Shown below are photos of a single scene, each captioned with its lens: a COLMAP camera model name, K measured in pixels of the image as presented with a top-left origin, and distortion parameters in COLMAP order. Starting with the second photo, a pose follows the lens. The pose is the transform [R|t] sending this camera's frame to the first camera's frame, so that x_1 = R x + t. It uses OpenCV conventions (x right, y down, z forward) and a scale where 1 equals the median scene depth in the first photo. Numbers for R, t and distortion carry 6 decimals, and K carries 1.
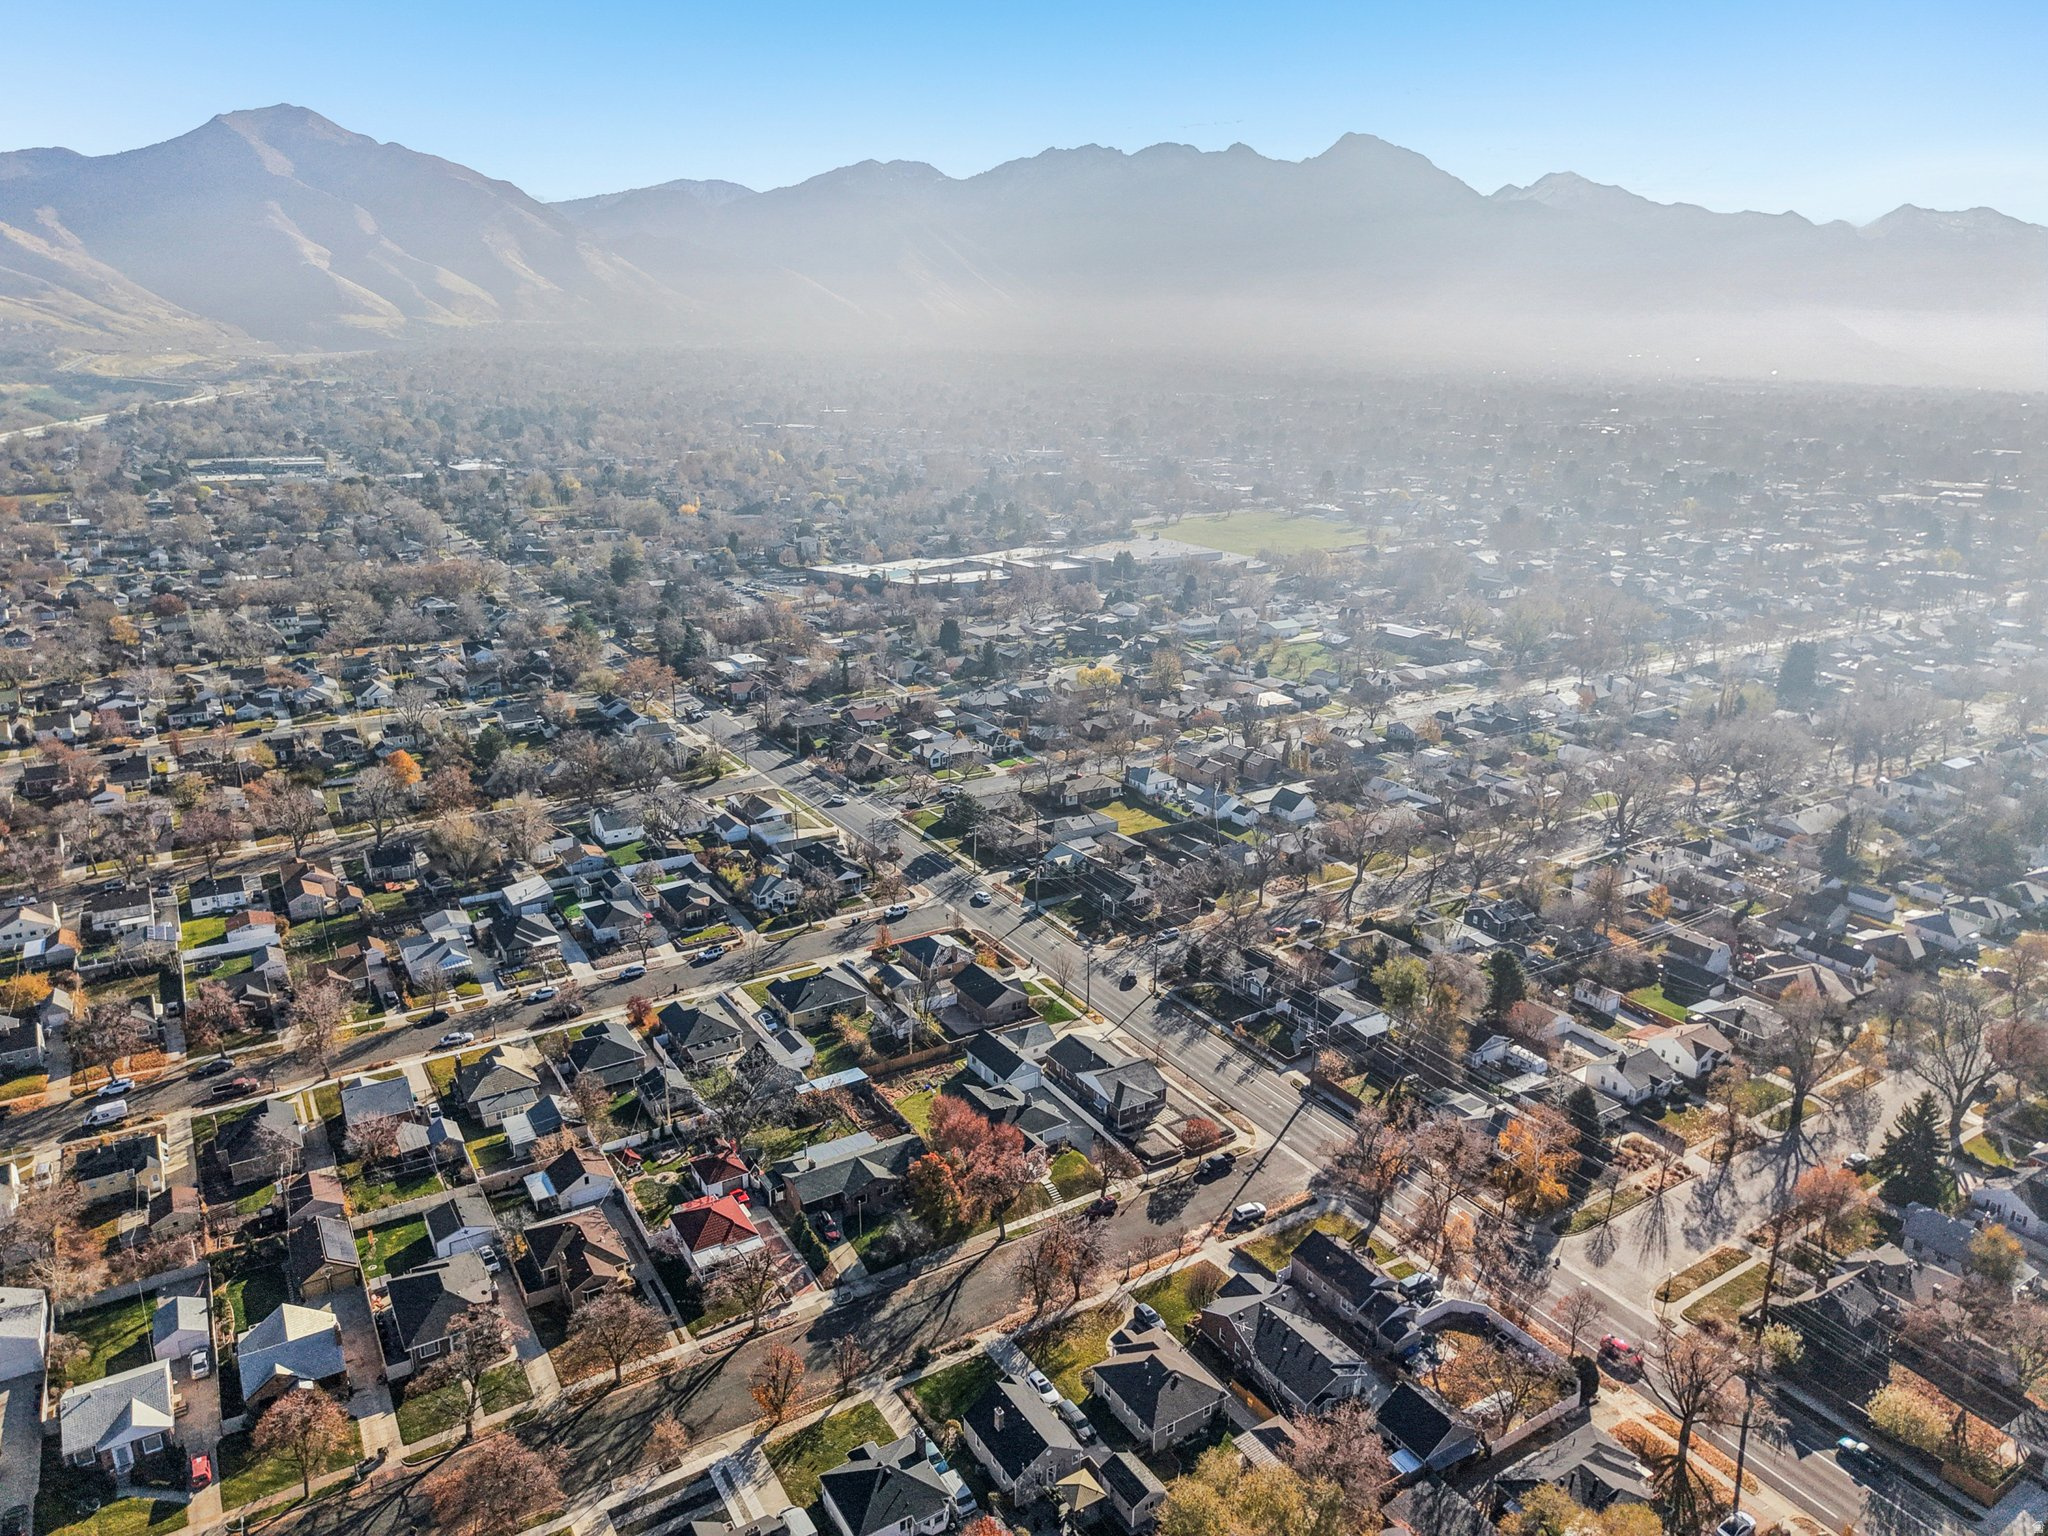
lens RADIAL K [[1370.3, 0, 1024.0], [0, 1370.3, 768.0], [0, 0, 1]] dist [0.045313, -0.048173]
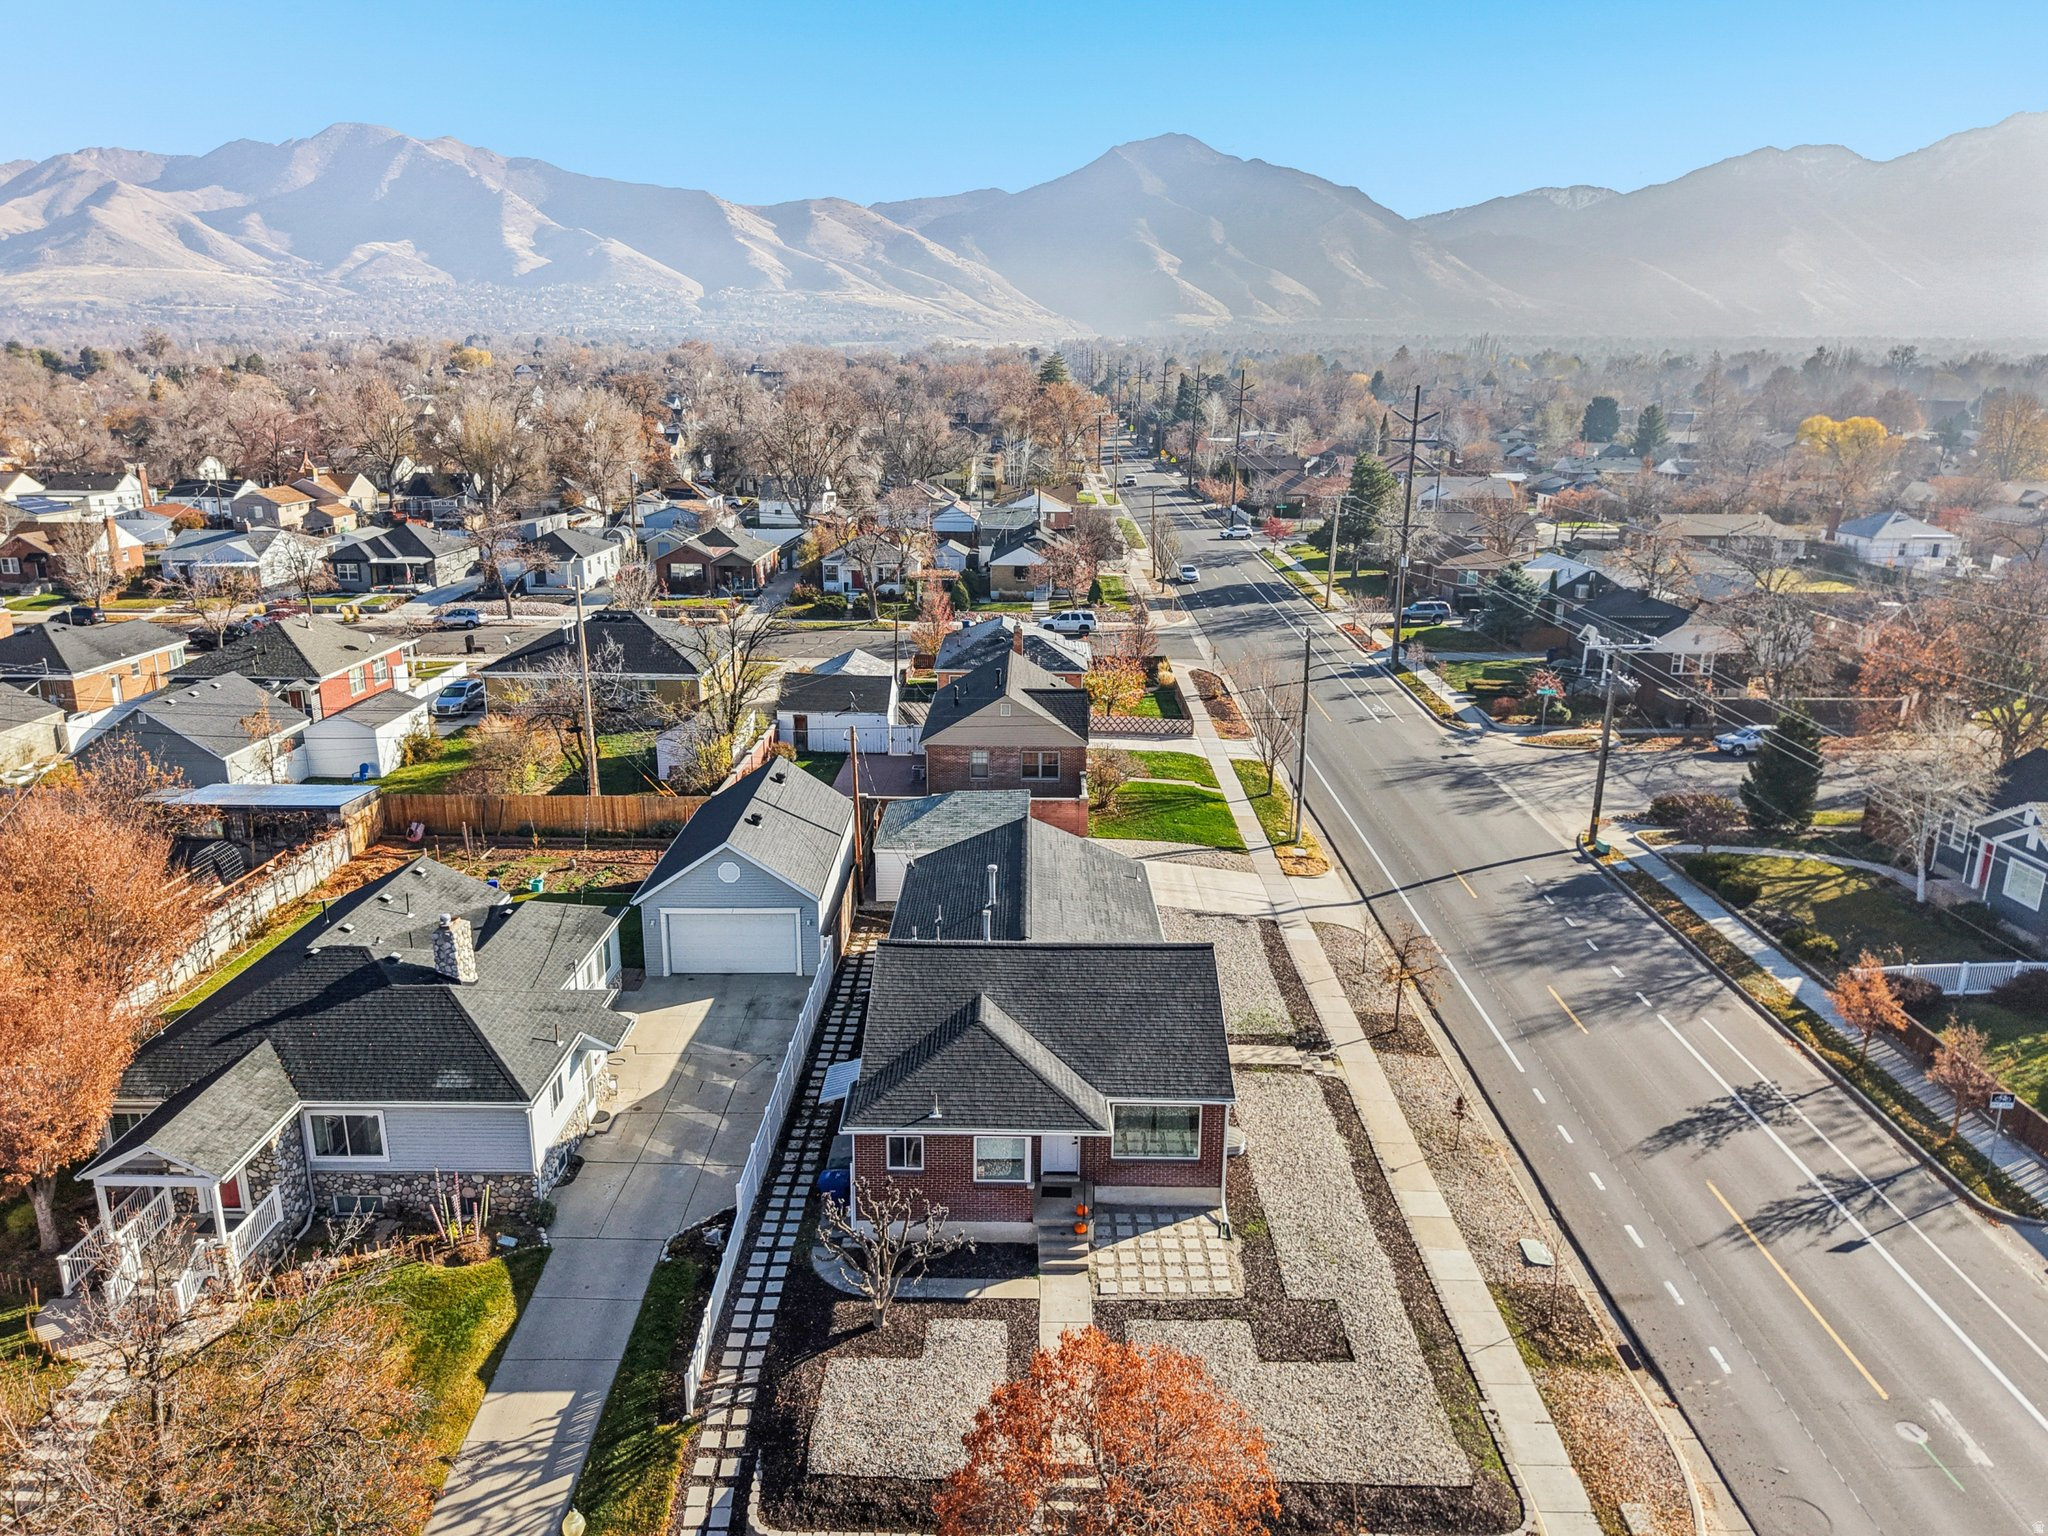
lens RADIAL K [[1391.3, 0, 1023.3], [0, 1391.3, 755.7], [0, 0, 1]] dist [0.039330, -0.043285]
pose [[0.844238, 0.141572, -0.516933, 0.138782], [-0.157281, 0.987461, 0.013569, 0.156144], [0.512372, 0.069848, 0.855918, 0.683150]]
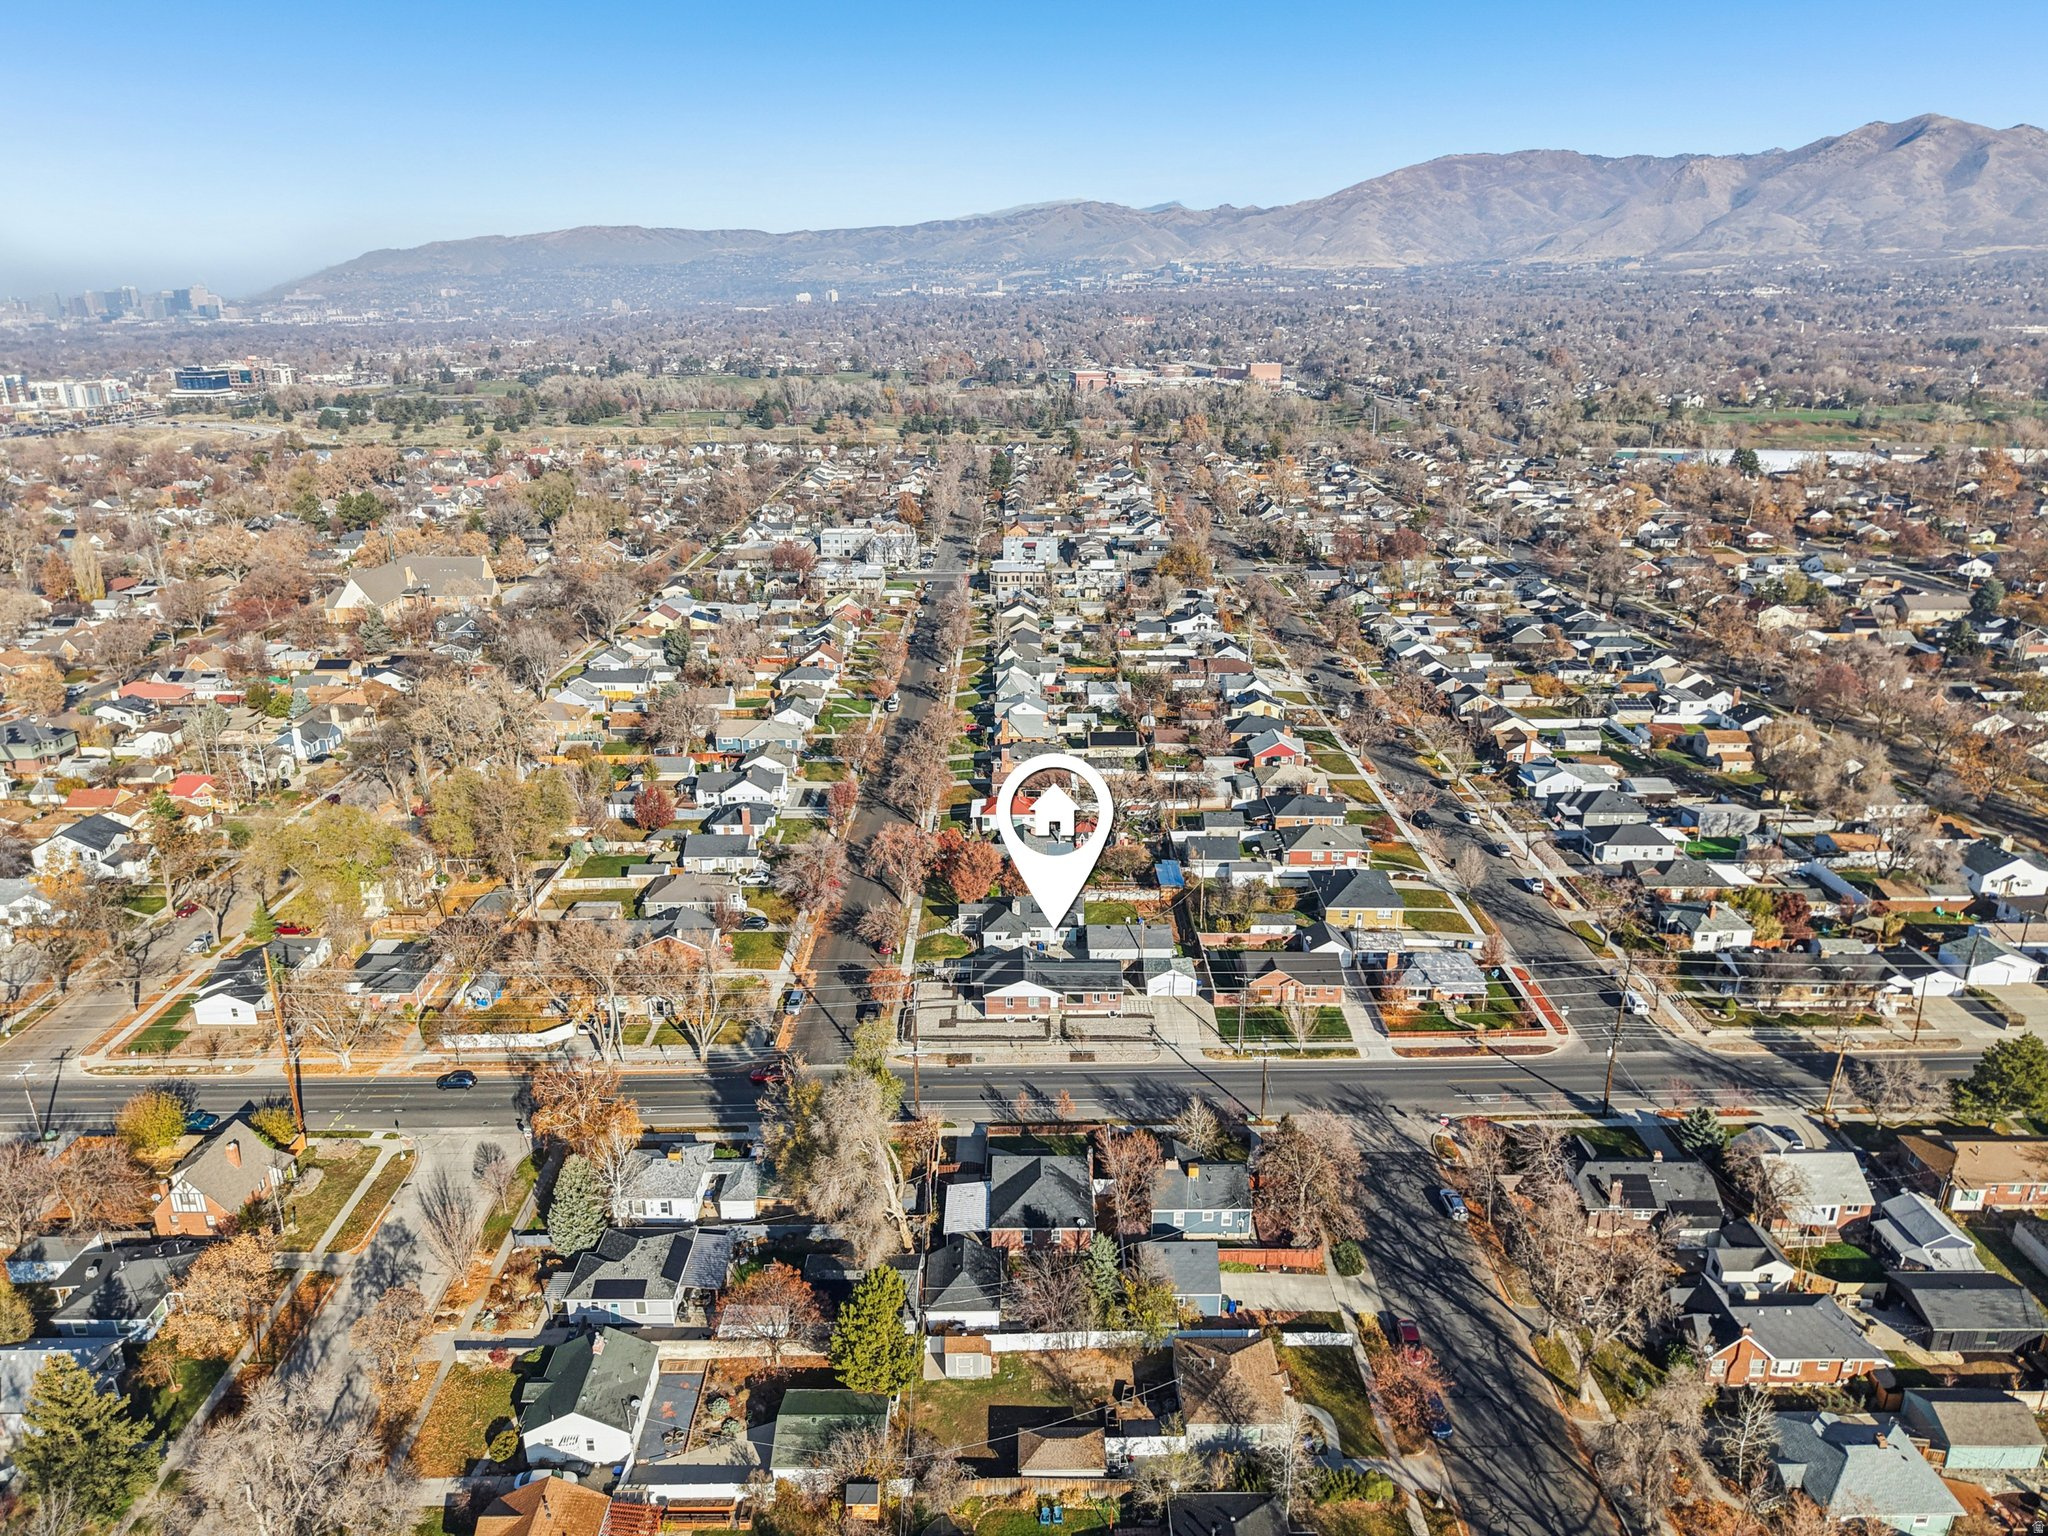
lens RADIAL K [[1381.6, 0, 1022.8], [0, 1381.6, 756.3], [0, 0, 1]] dist [0.026350, -0.026152]
pose [[-0.524133, 0.271163, -0.807314, 0.624149], [-0.253285, 0.855427, 0.451764, -0.247206], [0.813100, 0.441265, -0.379676, 1.059002]]
